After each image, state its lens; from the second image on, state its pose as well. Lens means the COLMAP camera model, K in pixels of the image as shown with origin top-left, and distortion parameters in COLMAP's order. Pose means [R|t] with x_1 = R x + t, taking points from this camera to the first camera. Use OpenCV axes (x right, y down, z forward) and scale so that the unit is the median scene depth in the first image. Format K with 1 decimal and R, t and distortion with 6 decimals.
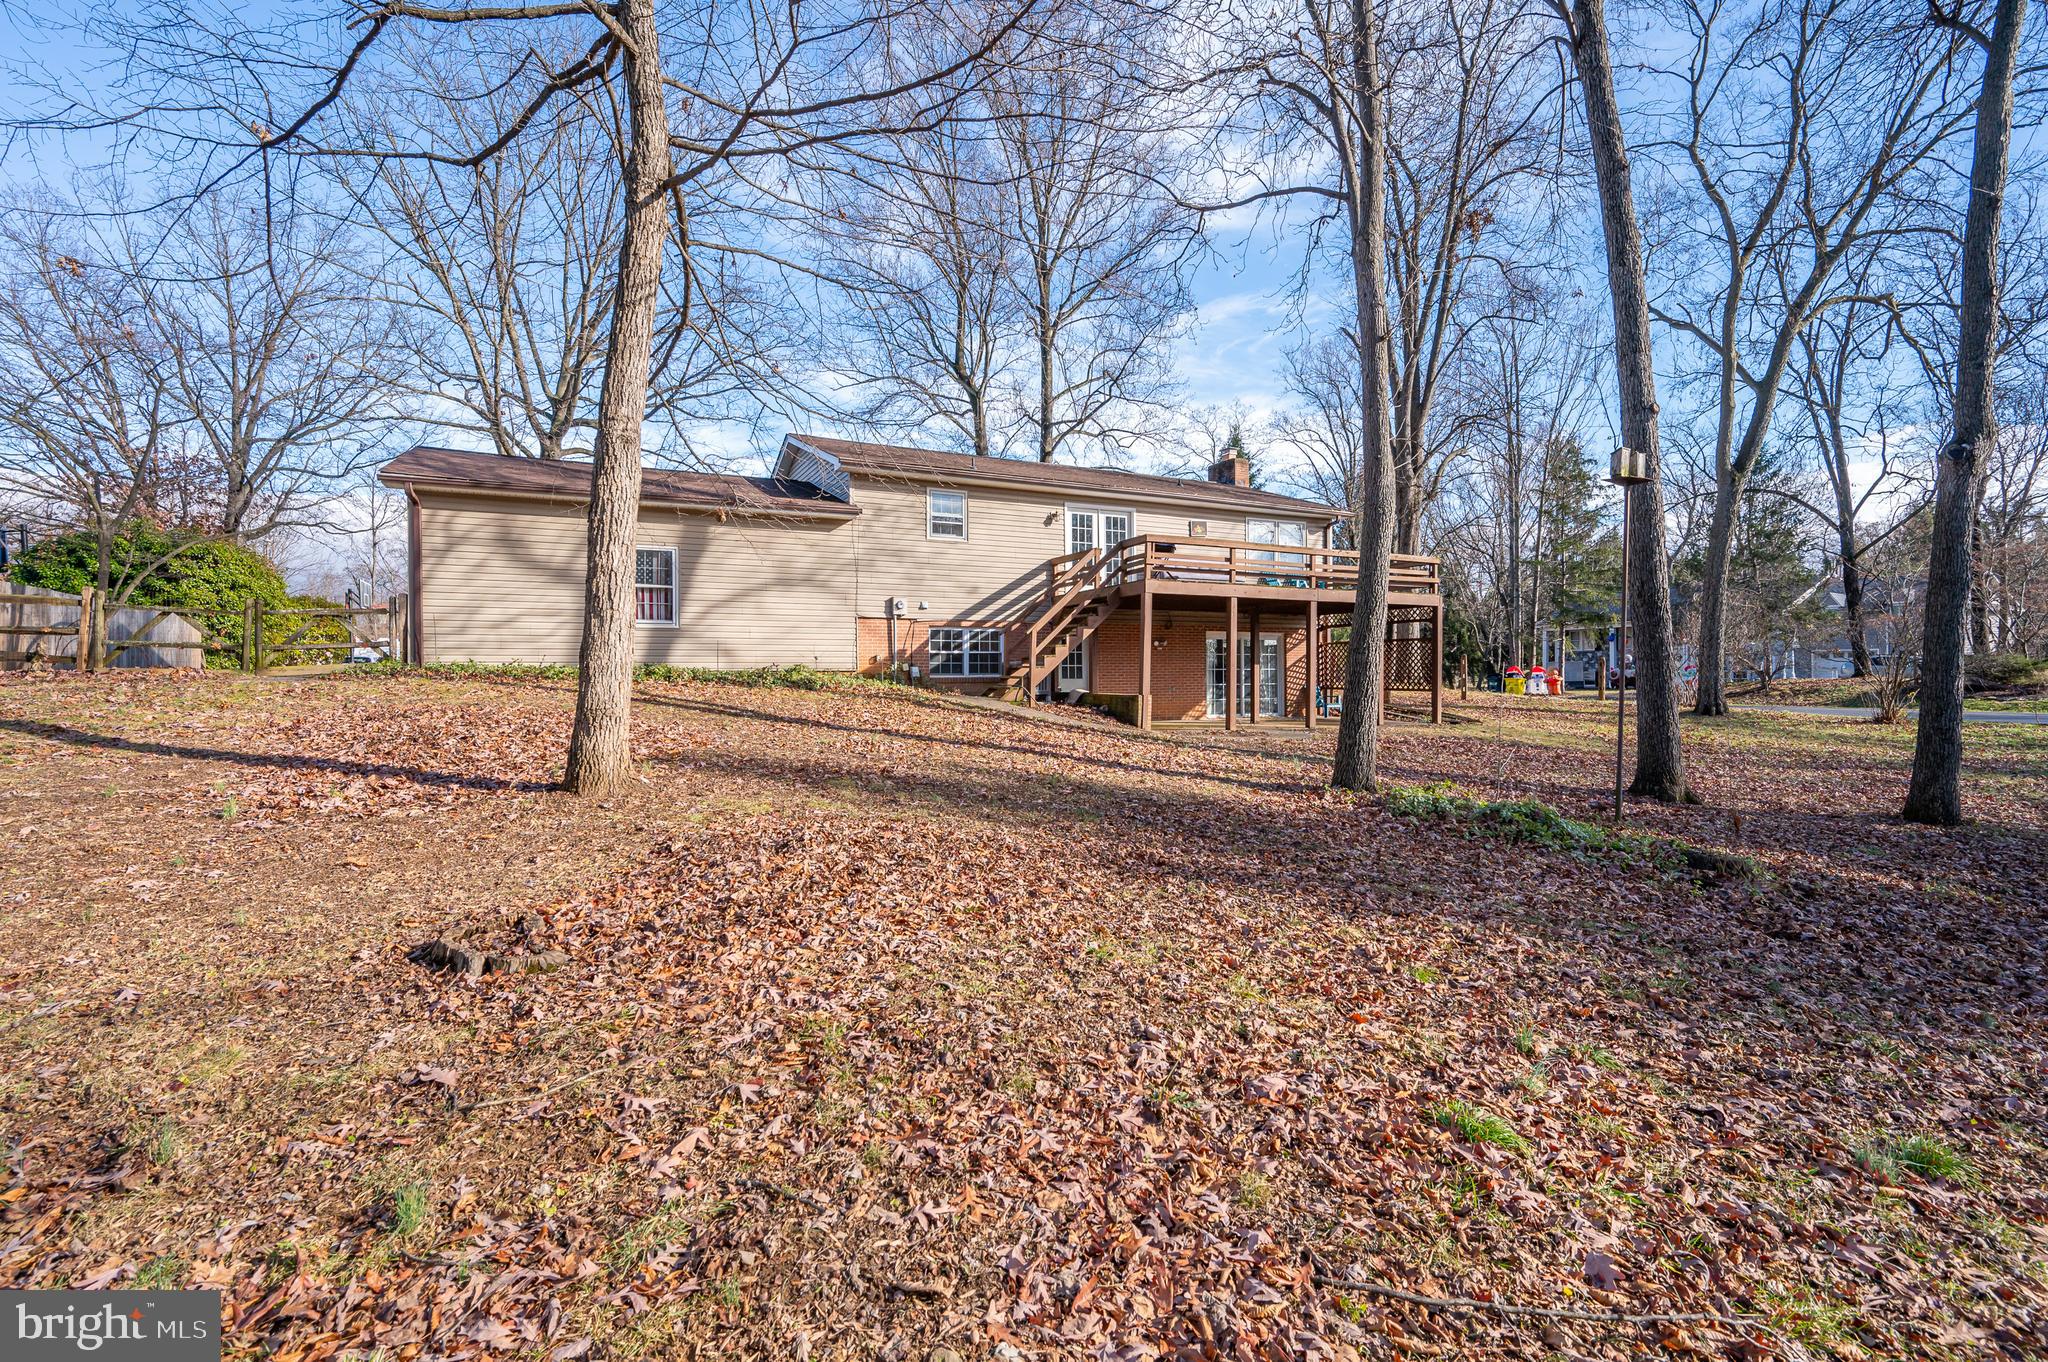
lens RADIAL K [[907.9, 0, 1018.6], [0, 907.9, 691.5], [0, 0, 1]] dist [-0.000318, 0.000006]
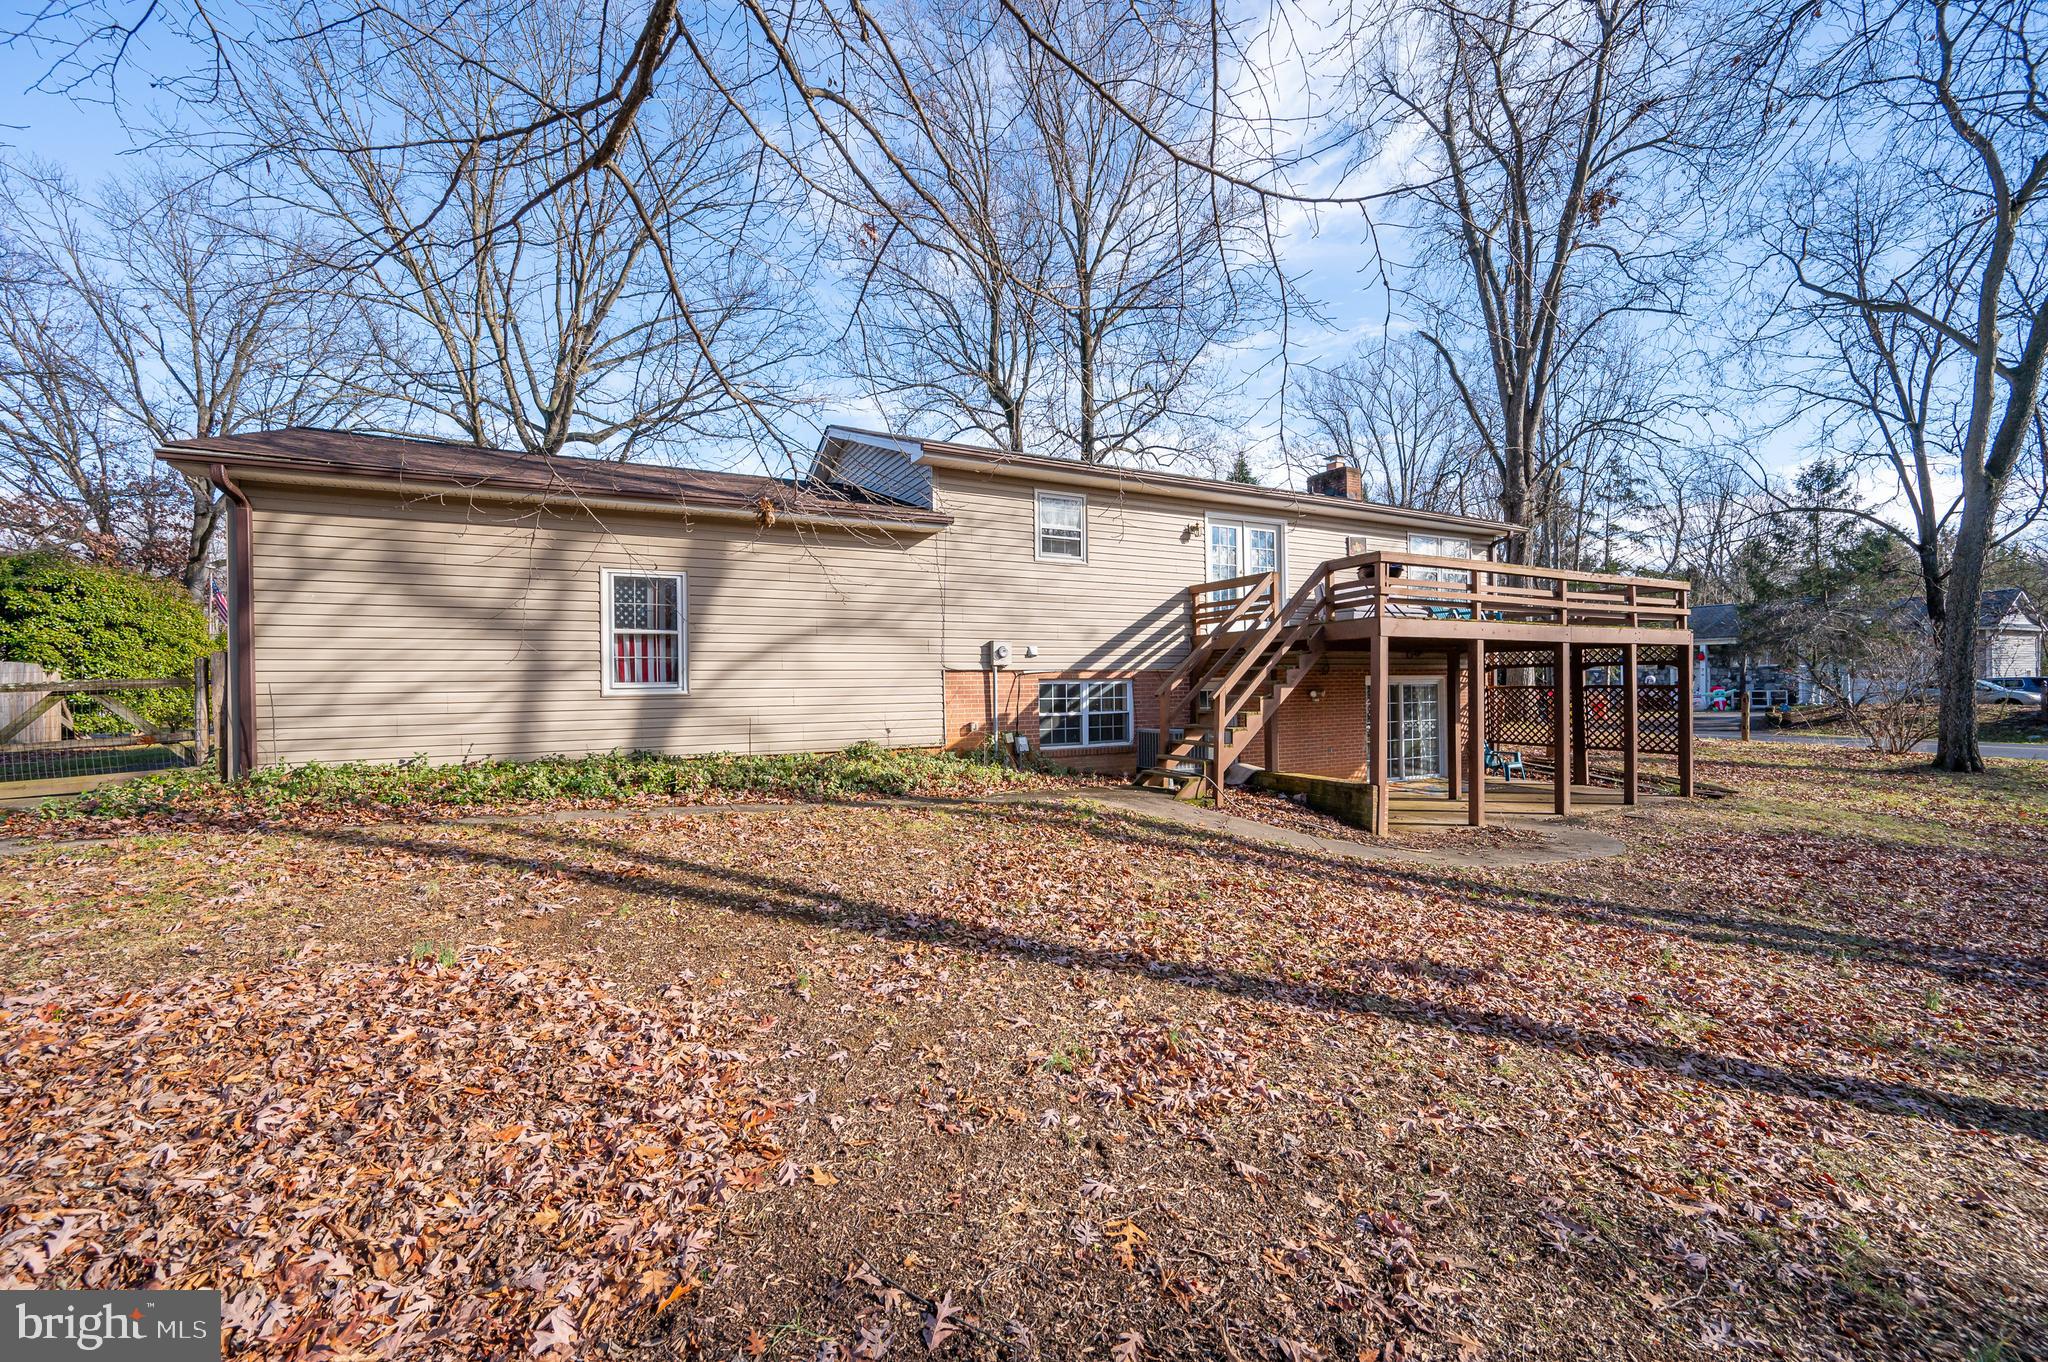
lens RADIAL K [[852.4, 0, 1052.3], [0, 852.4, 693.2], [0, 0, 1]] dist [-0.001738, -0.000128]
pose [[0.998838, -0.010659, 0.047002, -0.118481], [0.011387, 0.999819, -0.015252, -0.050265], [-0.046831, 0.015769, 0.998778, 0.315730]]
